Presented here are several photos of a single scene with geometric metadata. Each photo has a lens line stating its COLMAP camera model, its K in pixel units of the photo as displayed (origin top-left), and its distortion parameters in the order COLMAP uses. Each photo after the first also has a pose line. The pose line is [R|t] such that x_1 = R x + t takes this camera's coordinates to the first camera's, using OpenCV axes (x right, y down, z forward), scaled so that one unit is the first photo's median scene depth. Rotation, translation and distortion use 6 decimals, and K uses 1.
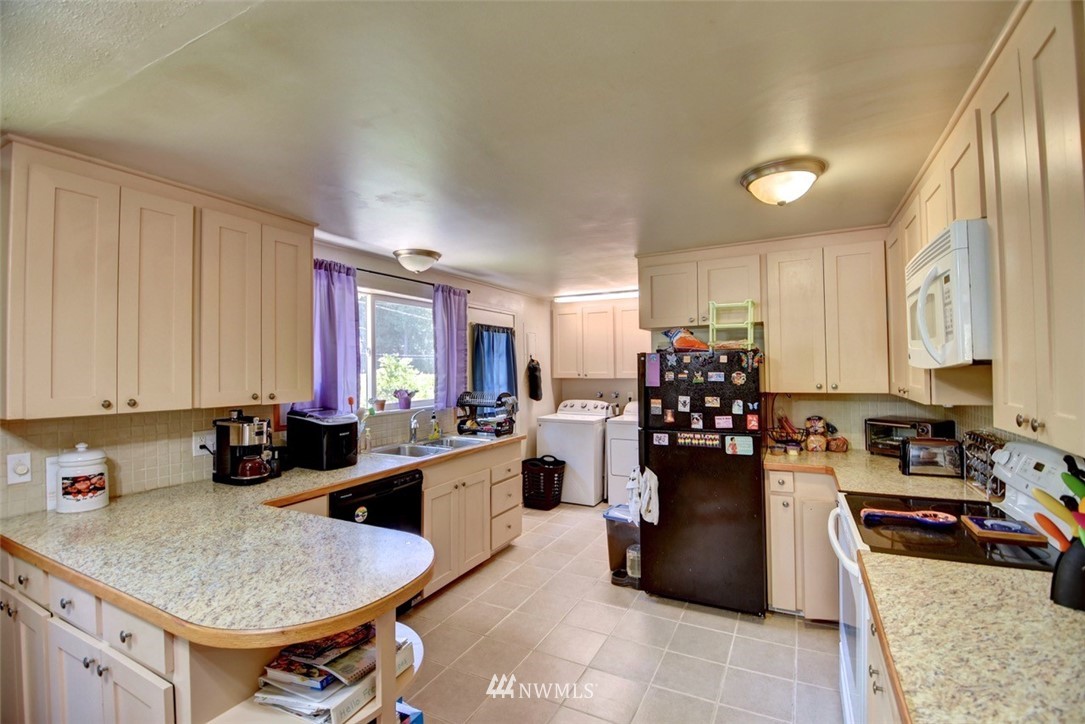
lens RADIAL K [[473.8, 0, 541.6], [0, 473.8, 360.1], [0, 0, 1]] dist [-0.011769, -0.001698]
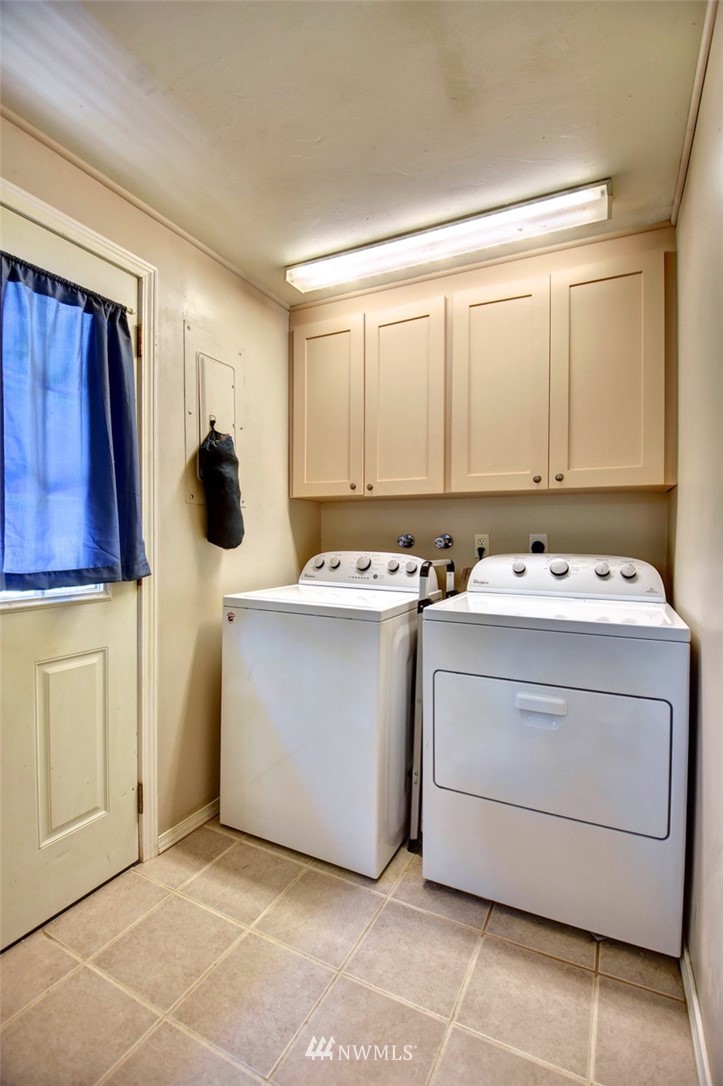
lens RADIAL K [[501.6, 0, 352.0], [0, 501.6, 534.4], [0, 0, 1]] dist [-0.024627, -0.004894]
pose [[0.999827, 0.018220, 0.003642, 0.152659], [-0.018295, 0.999593, 0.021870, 0.120867], [-0.003242, -0.021933, 0.999754, 1.156449]]
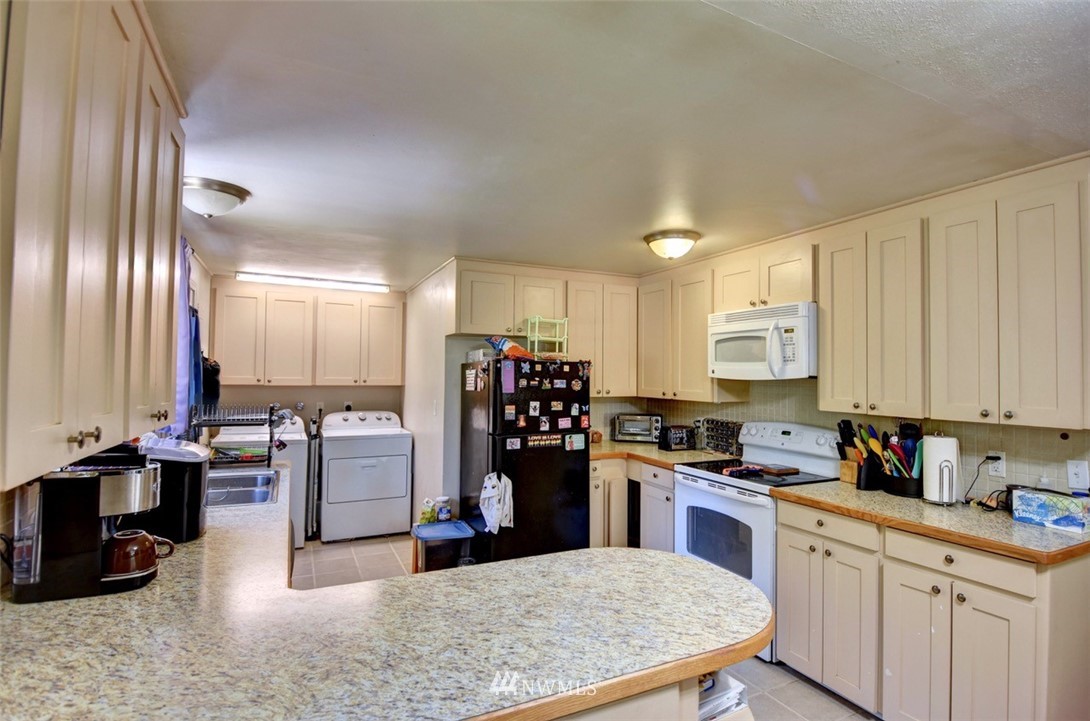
lens RADIAL K [[541.3, 0, 543.4], [0, 541.3, 362.9], [0, 0, 1]] dist [0.018917, 0.000117]
pose [[0.597116, 0.040286, 0.801142, -0.680045], [-0.034189, 0.999109, -0.024759, 0.017793], [-0.801426, -0.012606, 0.597962, 0.245014]]
